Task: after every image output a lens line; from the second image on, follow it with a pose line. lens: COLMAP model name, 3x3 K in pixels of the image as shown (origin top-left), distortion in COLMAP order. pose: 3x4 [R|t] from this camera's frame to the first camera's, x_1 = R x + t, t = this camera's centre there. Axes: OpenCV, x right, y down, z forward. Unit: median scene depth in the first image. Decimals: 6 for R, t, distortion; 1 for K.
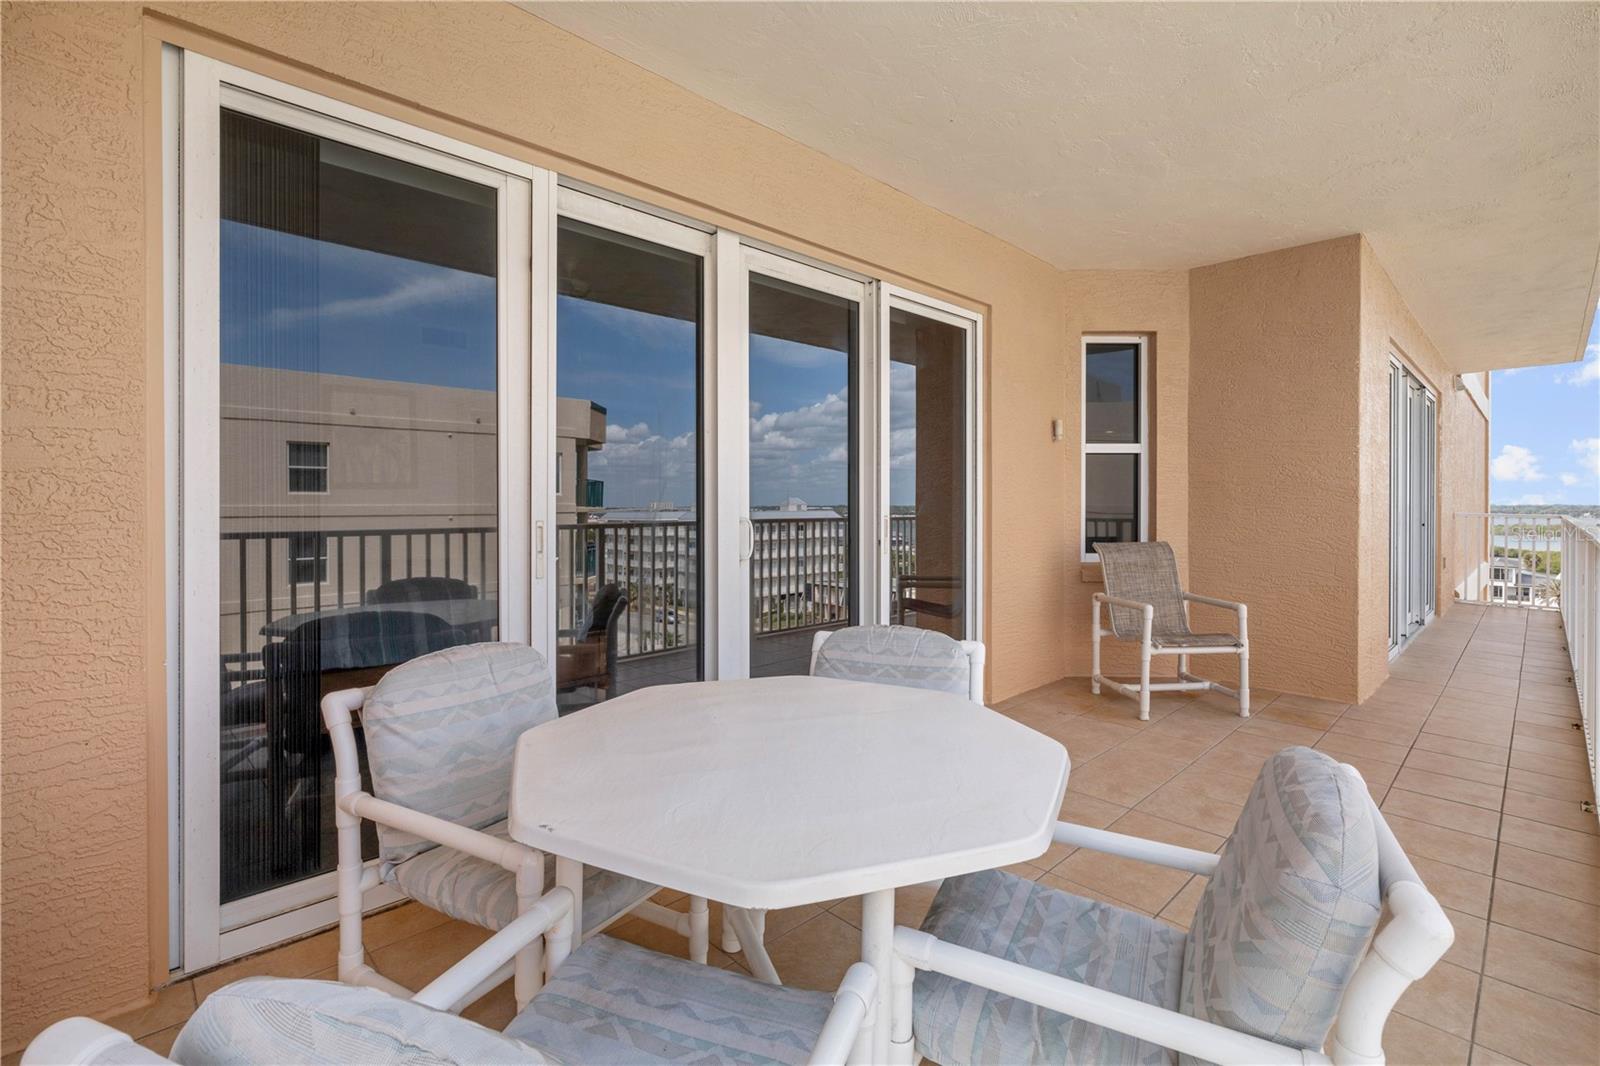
lens RADIAL K [[732.3, 0, 800.4], [0, 732.3, 519.0], [0, 0, 1]] dist [-0.001759, 0.000933]
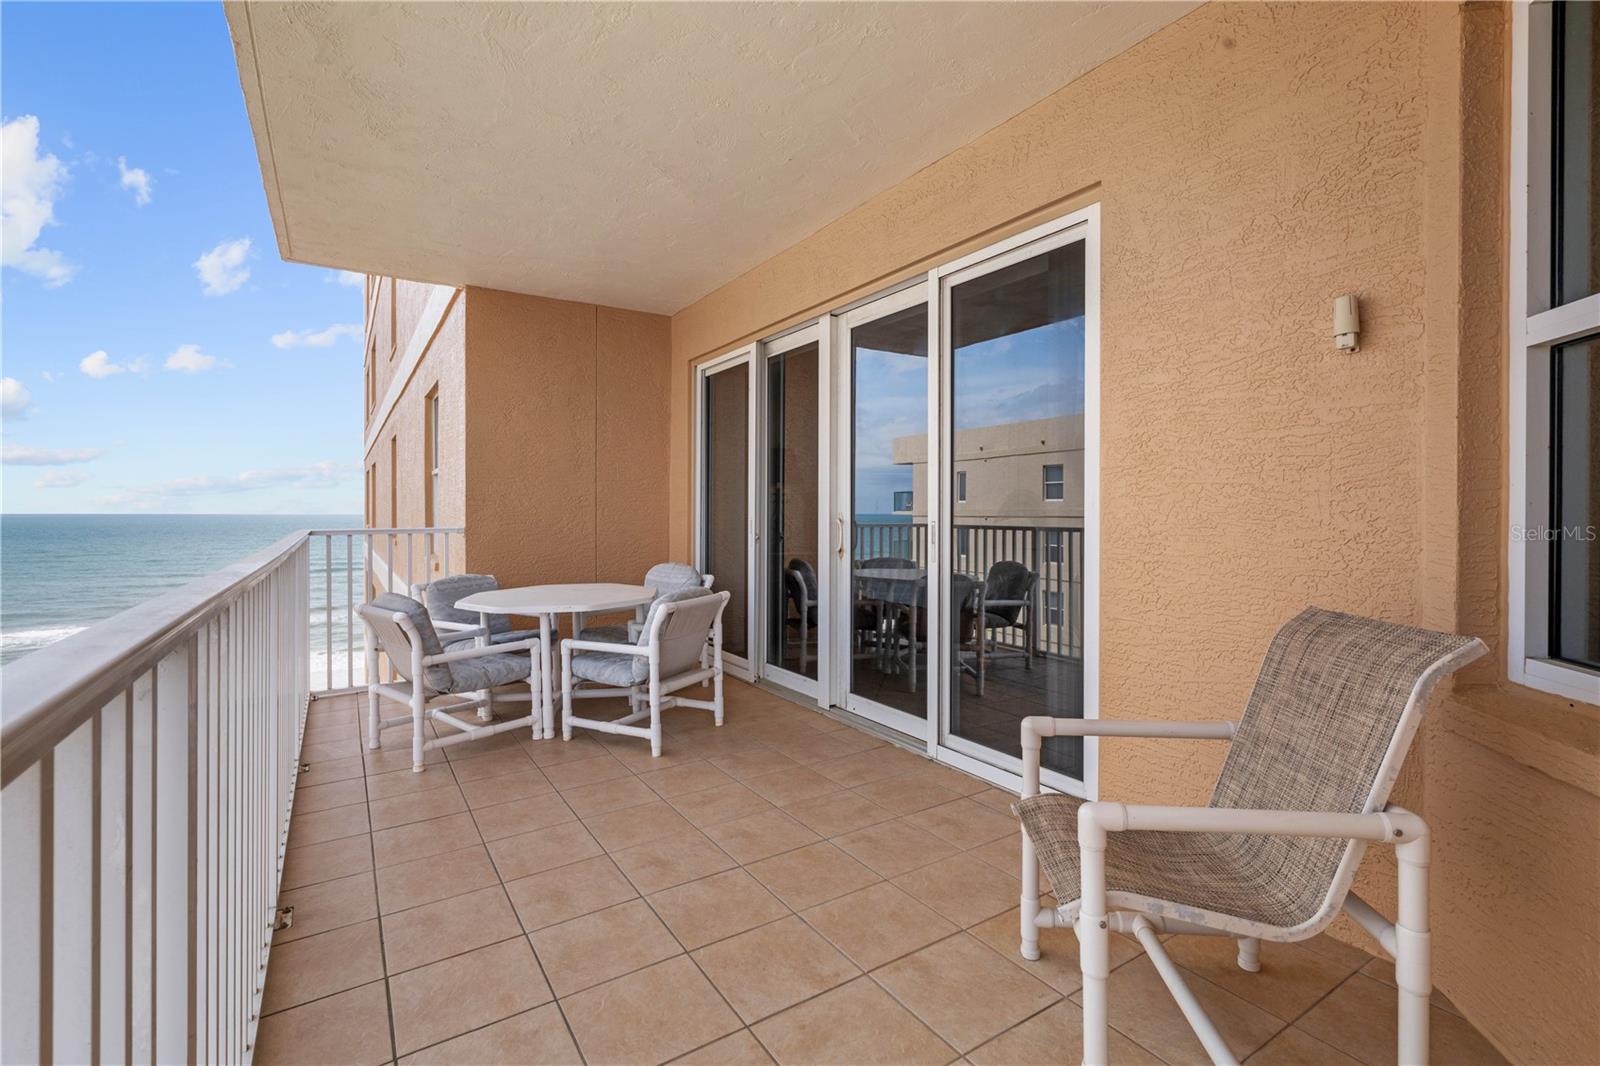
lens RADIAL K [[732.3, 0, 811.6], [0, 732.3, 507.8], [0, 0, 1]] dist [-0.001759, 0.000933]
pose [[-0.195939, -0.000194, -0.980616, 0.971742], [-0.018963, 0.999814, 0.003592, -0.019352], [0.980433, 0.019299, -0.195906, 0.948847]]
